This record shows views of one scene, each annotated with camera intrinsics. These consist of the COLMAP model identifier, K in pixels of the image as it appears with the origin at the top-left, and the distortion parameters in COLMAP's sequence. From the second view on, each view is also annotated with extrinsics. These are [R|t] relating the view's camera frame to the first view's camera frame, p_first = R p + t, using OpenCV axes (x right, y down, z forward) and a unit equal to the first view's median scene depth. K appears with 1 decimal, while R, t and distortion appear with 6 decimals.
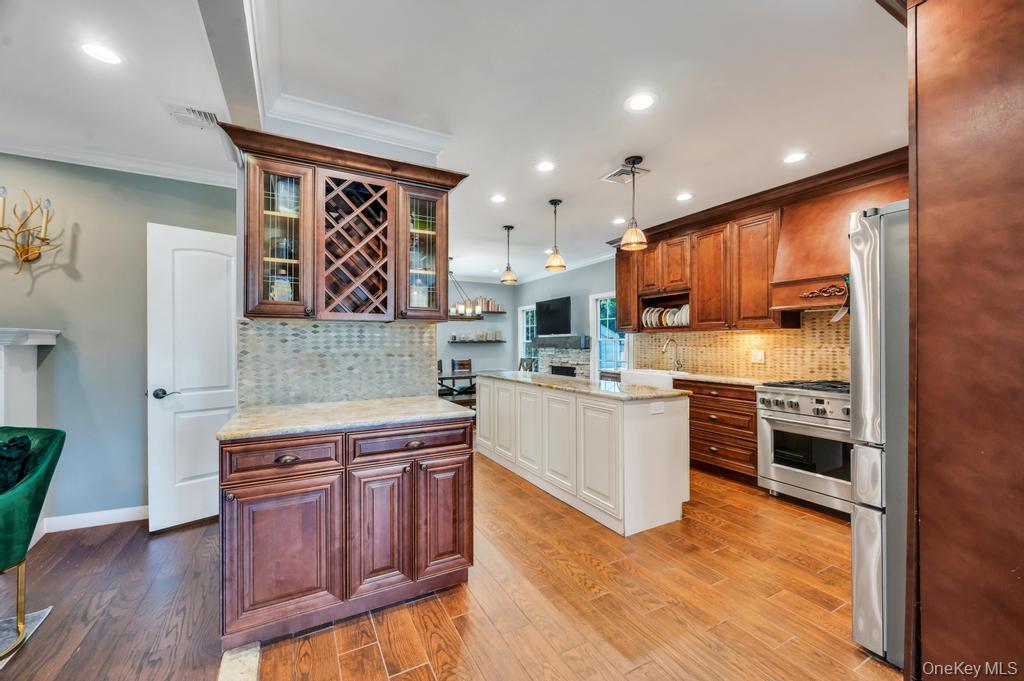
lens RADIAL K [[404.3, 0, 511.0], [0, 404.3, 342.6], [0, 0, 1]] dist [0.000655, -0.000986]
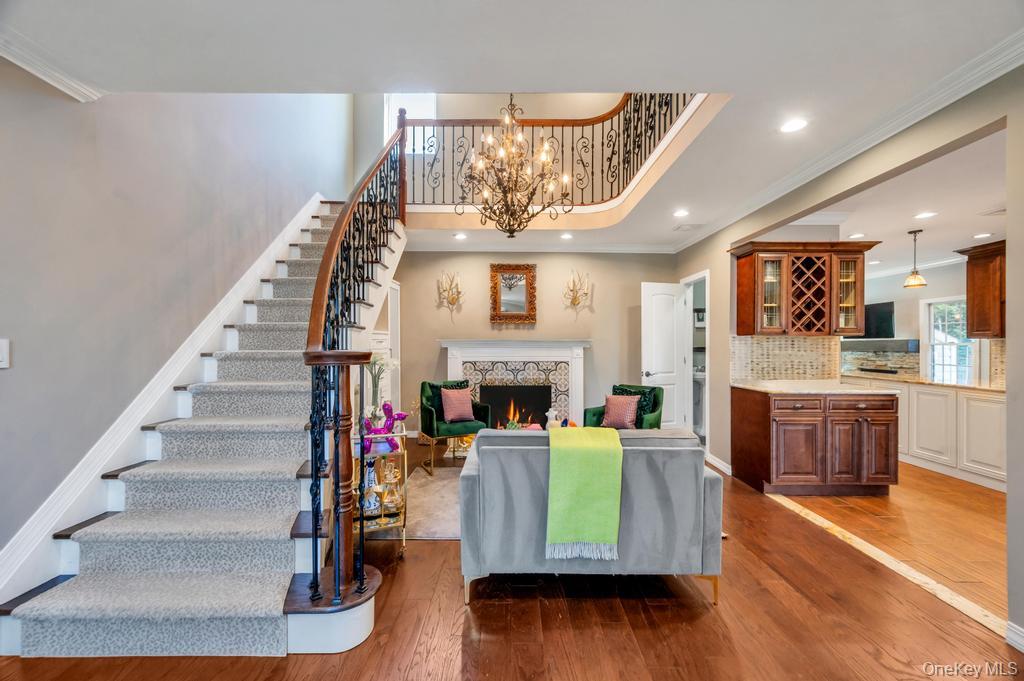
lens RADIAL K [[404.3, 0, 511.0], [0, 404.3, 345.1], [0, 0, 1]] dist [0.000655, -0.000986]
pose [[0.877977, 0.007817, -0.478638, -0.399255], [-0.004471, 0.999957, 0.008129, -0.013404], [0.478681, -0.004997, 0.877975, -0.690987]]
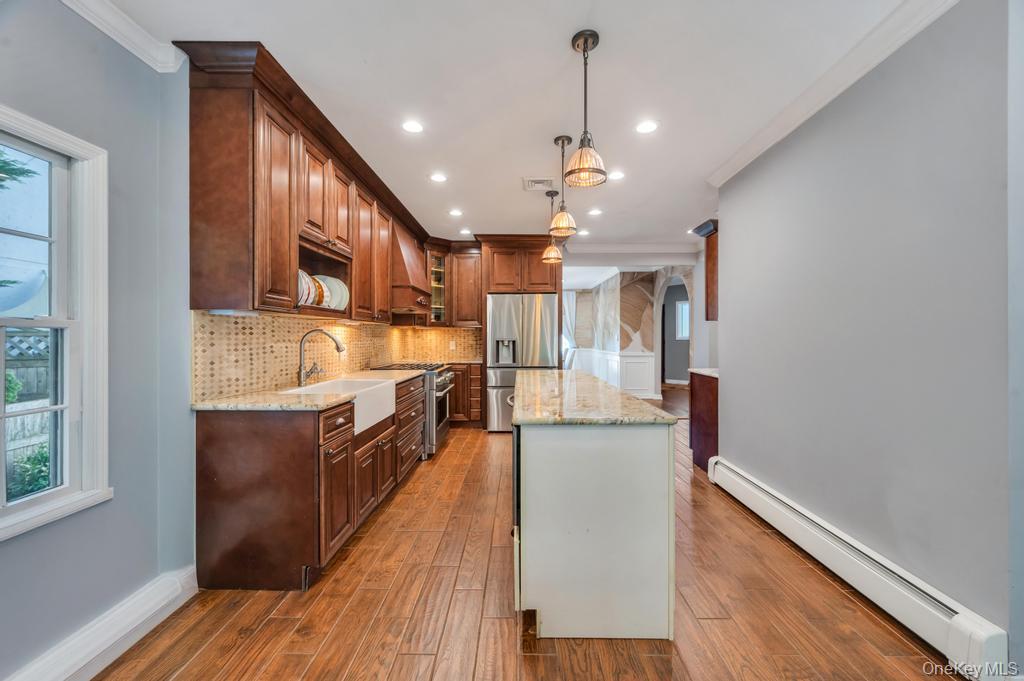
lens RADIAL K [[404.3, 0, 511.1], [0, 404.3, 338.5], [0, 0, 1]] dist [0.000655, -0.000986]
pose [[-0.867952, 0.006927, 0.496599, -0.180065], [0.009658, 0.999949, 0.002933, 0.006988], [-0.496553, 0.007342, -0.867975, 1.799764]]
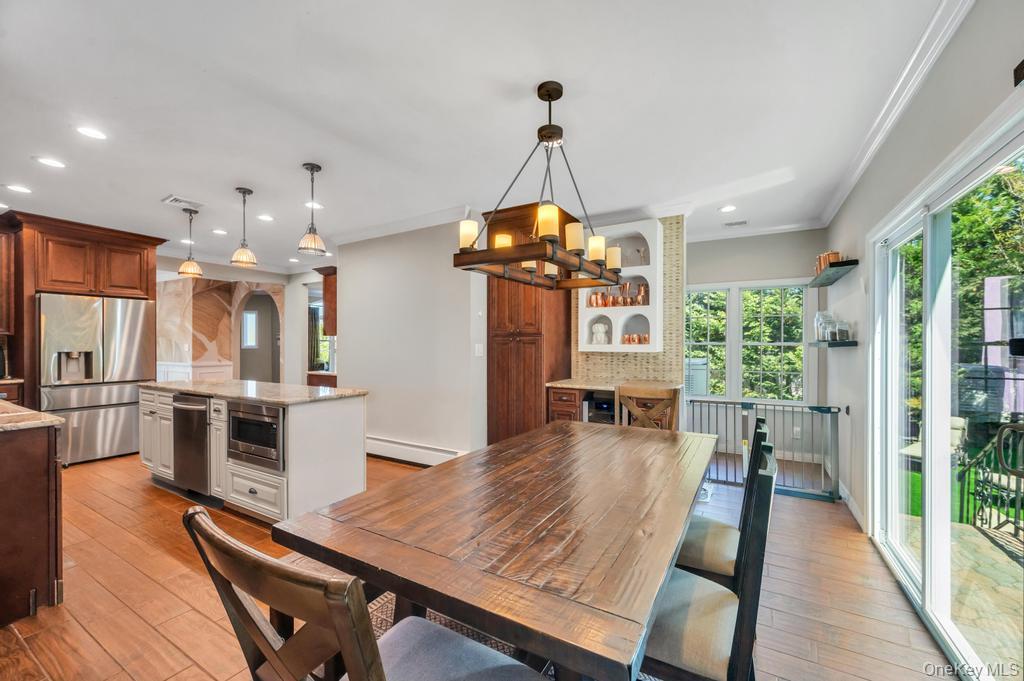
lens RADIAL K [[404.3, 0, 514.2], [0, 404.3, 346.5], [0, 0, 1]] dist [0.000655, -0.000986]
pose [[-0.852940, 0.009494, -0.521922, 0.076206], [0.003610, 0.999918, 0.012291, -0.008260], [0.521996, 0.008599, -0.852905, 2.238330]]
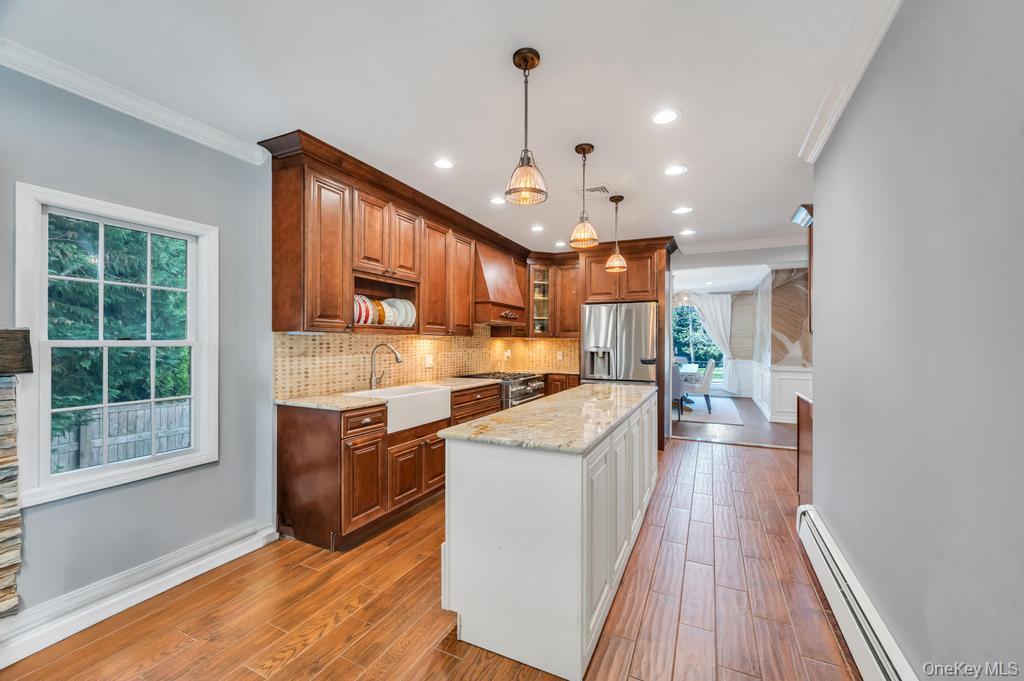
lens RADIAL K [[404.3, 0, 515.4], [0, 404.3, 345.8], [0, 0, 1]] dist [0.000655, -0.000986]
pose [[-0.585005, 0.001038, 0.811029, -0.416552], [0.004370, 0.999989, 0.001872, -0.007313], [-0.811018, 0.004639, -0.585003, 1.614563]]
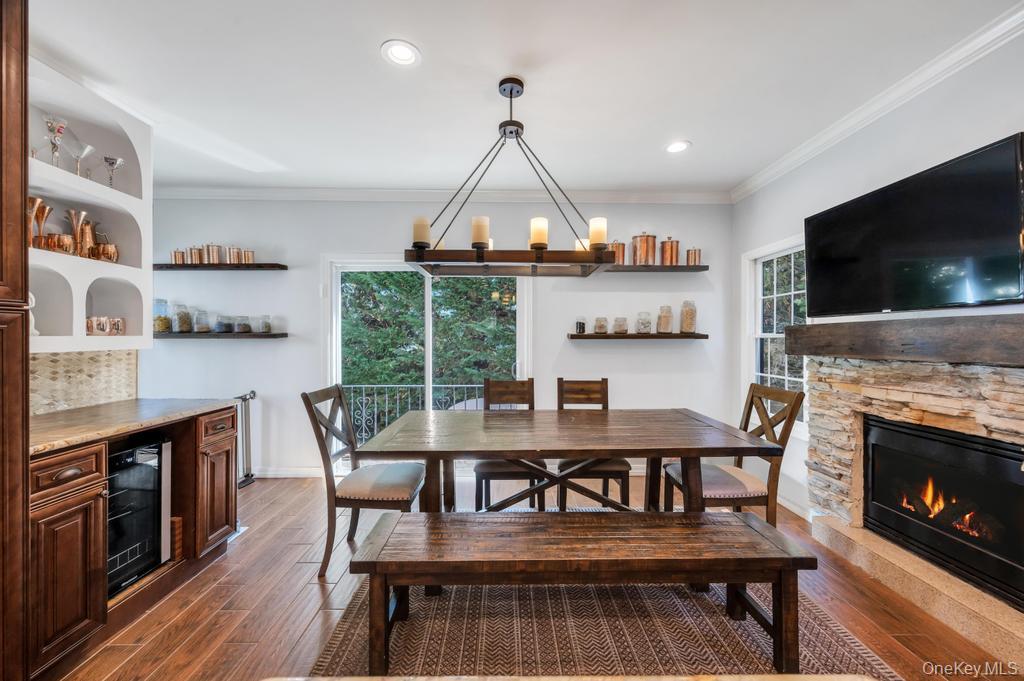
lens RADIAL K [[404.3, 0, 508.4], [0, 404.3, 339.5], [0, 0, 1]] dist [0.000655, -0.000986]
pose [[0.883829, 0.010576, -0.467690, 0.003683], [-0.006165, 0.999921, 0.010960, -0.004526], [0.467769, -0.006804, 0.883825, 1.240482]]
